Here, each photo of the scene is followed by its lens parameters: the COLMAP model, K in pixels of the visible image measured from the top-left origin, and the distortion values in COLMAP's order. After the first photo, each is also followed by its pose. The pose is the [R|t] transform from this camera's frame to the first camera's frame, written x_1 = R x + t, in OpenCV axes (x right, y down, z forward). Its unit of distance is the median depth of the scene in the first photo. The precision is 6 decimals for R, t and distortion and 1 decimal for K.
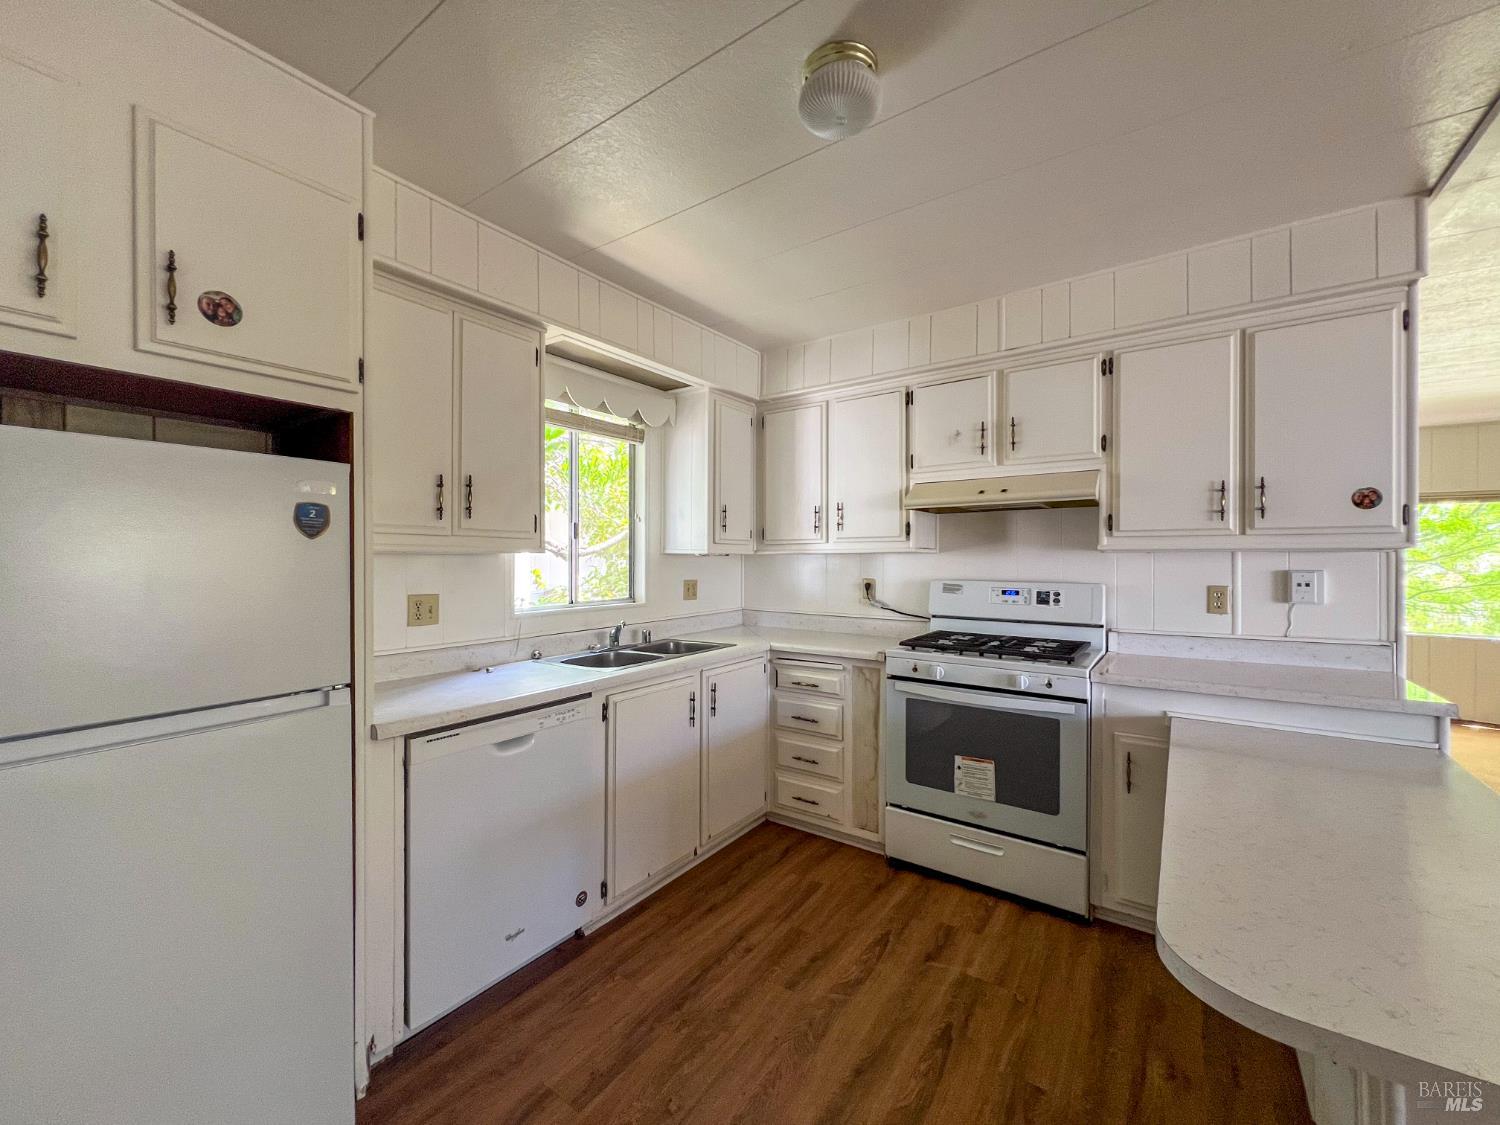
lens RADIAL K [[610.7, 0, 748.2], [0, 610.7, 558.7], [0, 0, 1]] dist [-0.000072, 0.000312]
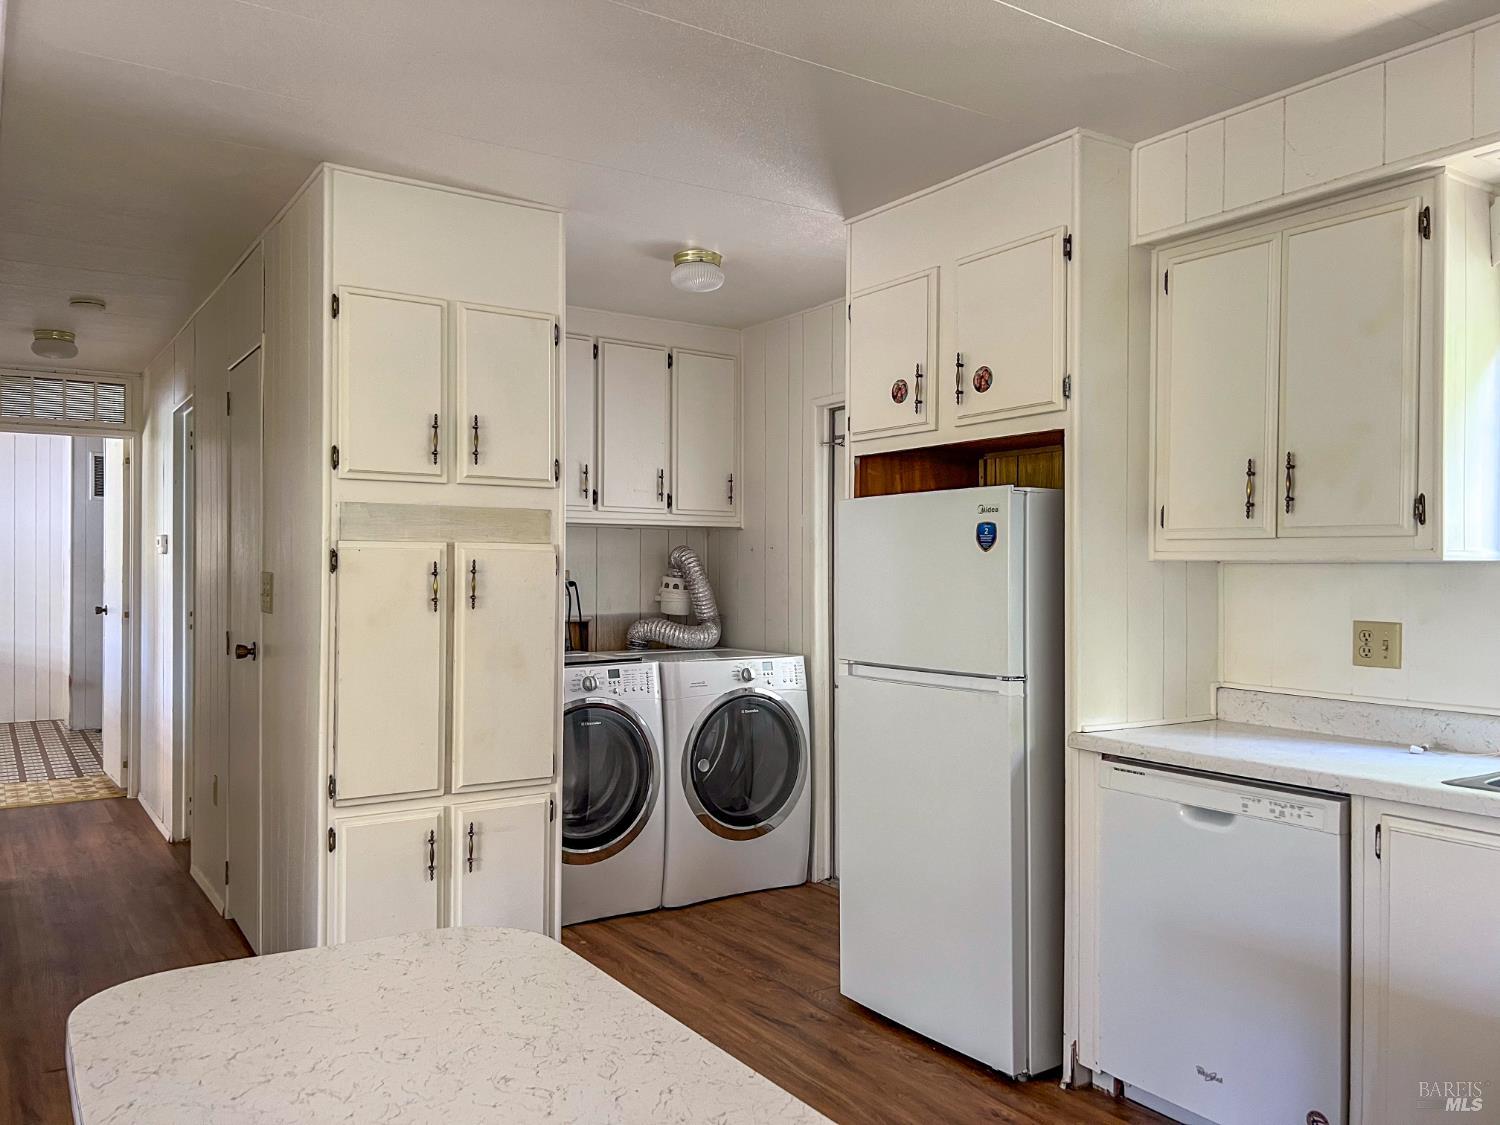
lens RADIAL K [[1128.9, 0, 740.5], [0, 1128.9, 567.3], [0, 0, 1]] dist [0.049498, -0.069023]
pose [[-0.361216, -0.002788, -0.932478, 1.058024], [-0.003021, 0.999994, -0.001819, 0.002287], [0.932477, 0.002160, -0.361223, 0.916185]]
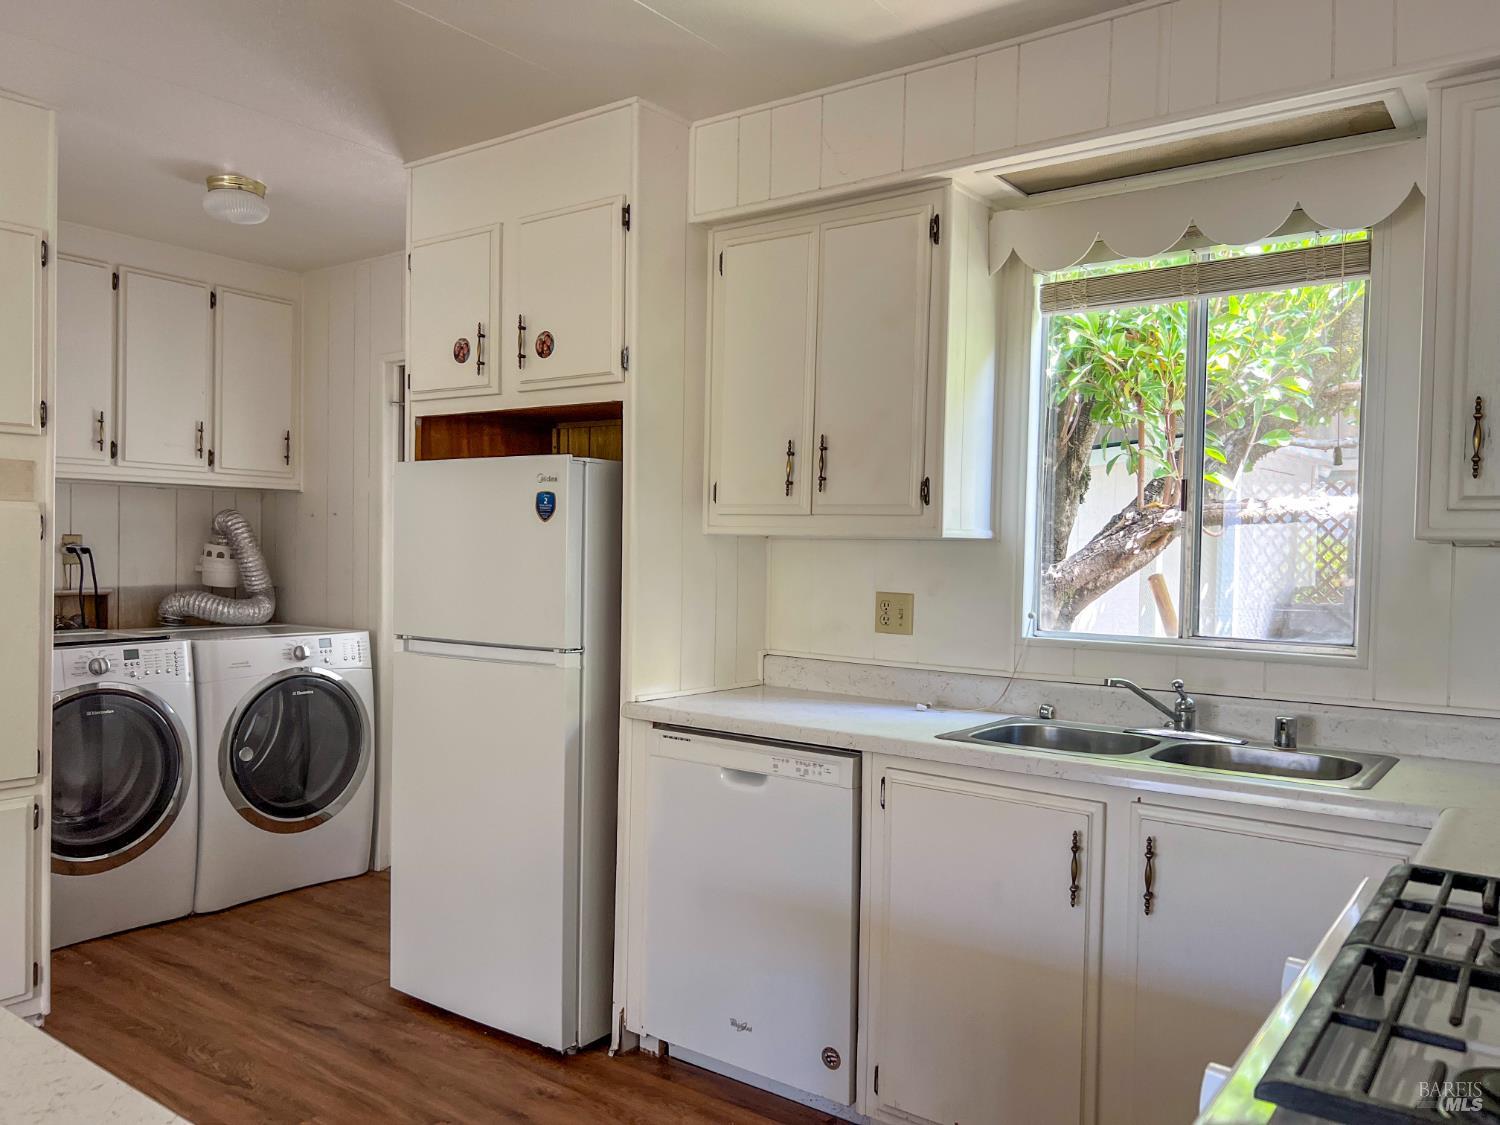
lens RADIAL K [[1128.9, 0, 754.8], [0, 1128.9, 565.7], [0, 0, 1]] dist [0.049498, -0.069023]
pose [[-0.016540, 0.016949, -0.999720, 0.999553], [-0.017630, 0.999696, 0.017240, 0.004743], [0.999708, 0.017910, -0.016236, 0.977018]]
